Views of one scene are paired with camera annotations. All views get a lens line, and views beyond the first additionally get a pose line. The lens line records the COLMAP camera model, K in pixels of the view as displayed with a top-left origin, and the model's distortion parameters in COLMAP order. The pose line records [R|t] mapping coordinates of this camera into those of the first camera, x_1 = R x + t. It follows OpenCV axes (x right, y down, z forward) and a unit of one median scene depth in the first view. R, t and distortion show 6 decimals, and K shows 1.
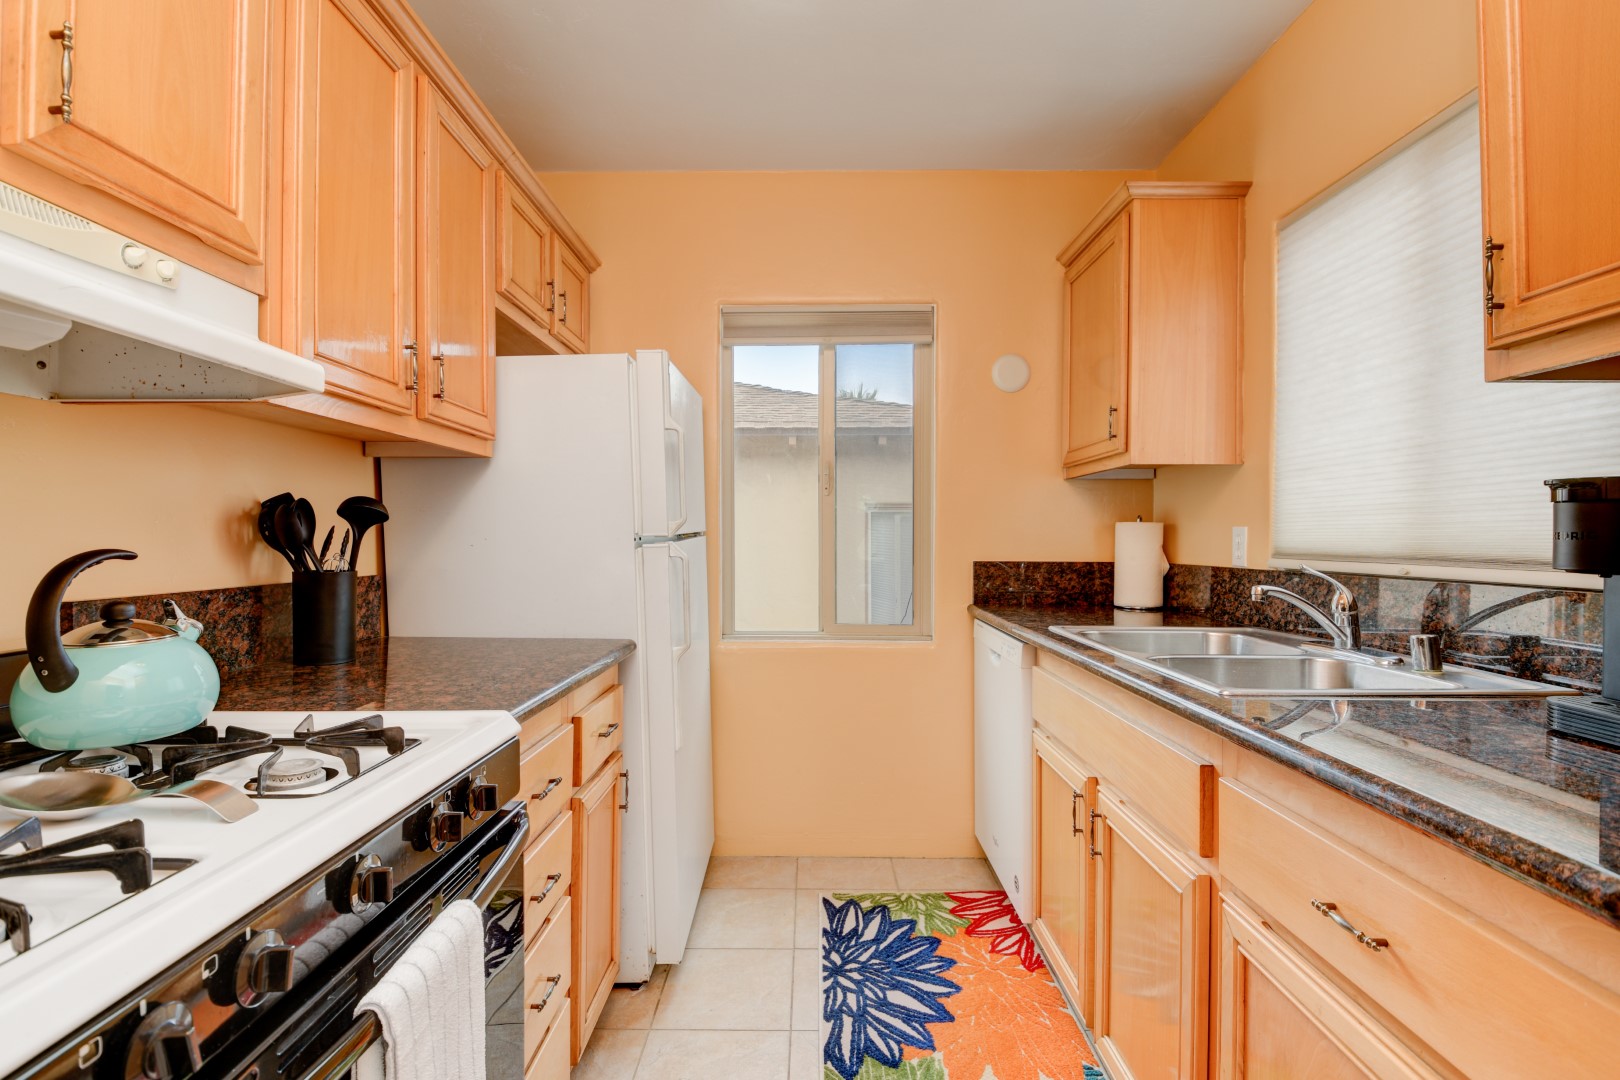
lens RADIAL K [[734.3, 0, 795.4], [0, 734.3, 537.9], [0, 0, 1]] dist [0.025758, -0.024449]
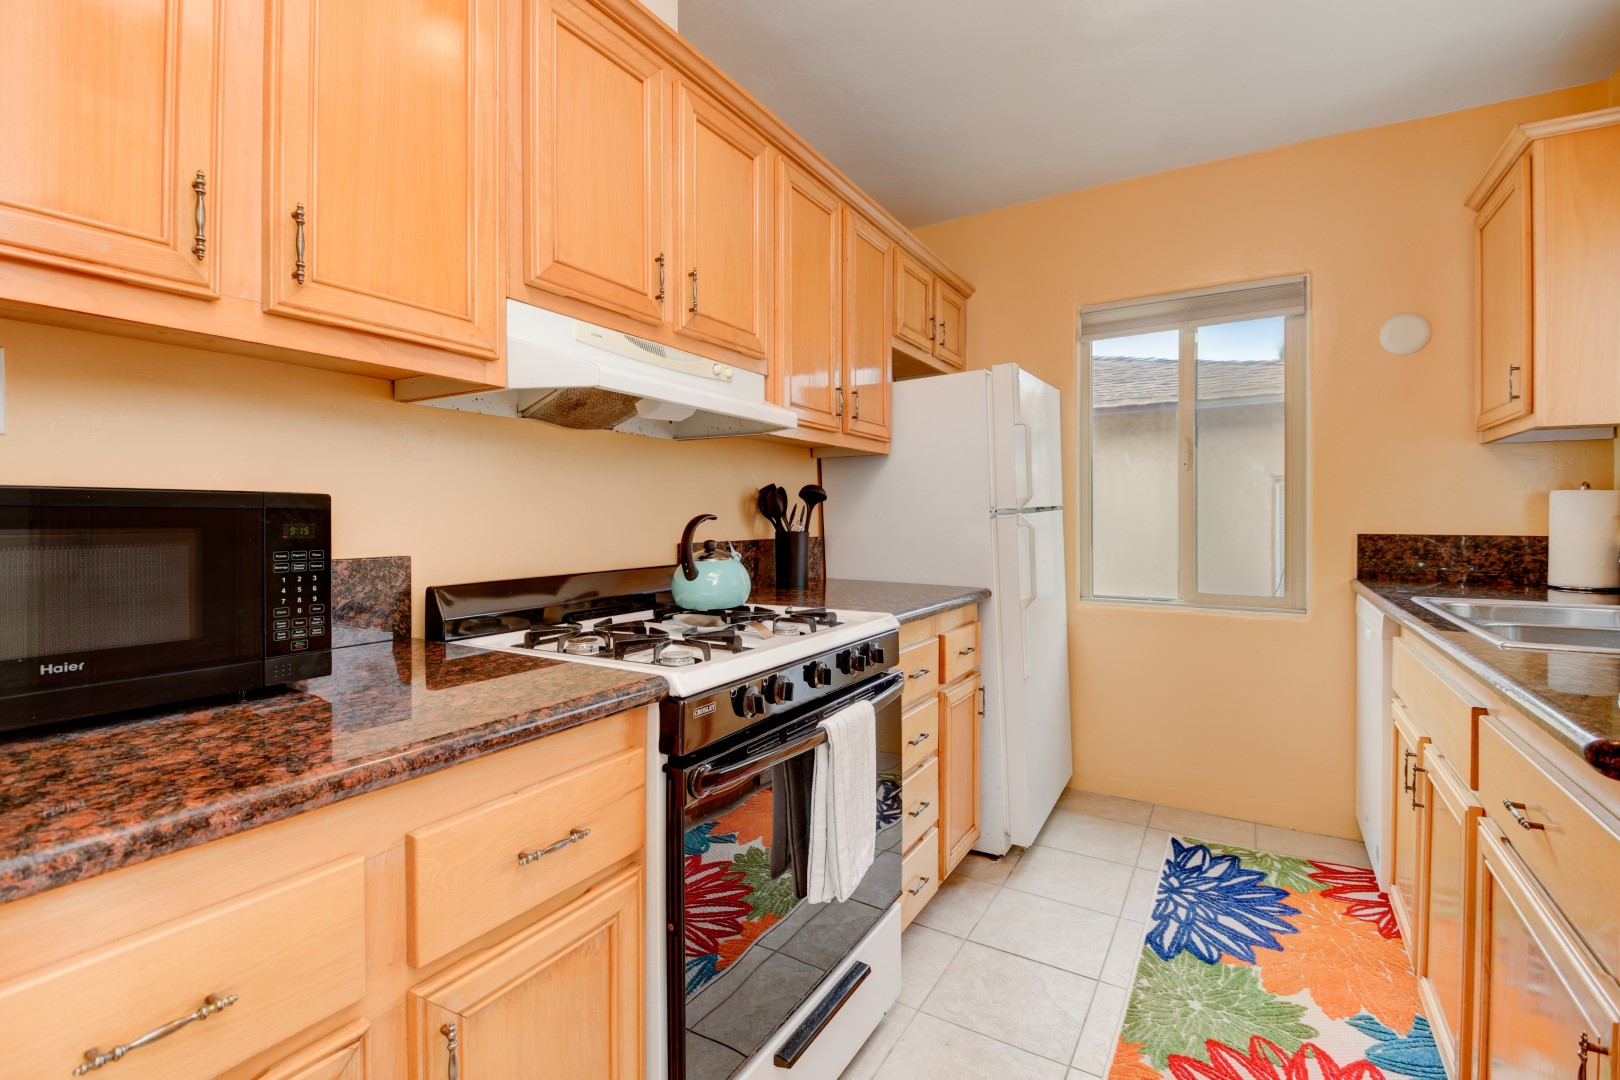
lens RADIAL K [[734.3, 0, 795.4], [0, 734.3, 537.9], [0, 0, 1]] dist [0.025758, -0.024449]
pose [[0.858151, 0.011529, -0.513268, 0.142316], [0.002721, 0.999632, 0.027002, 0.011559], [0.513390, -0.024568, 0.857804, -0.275093]]
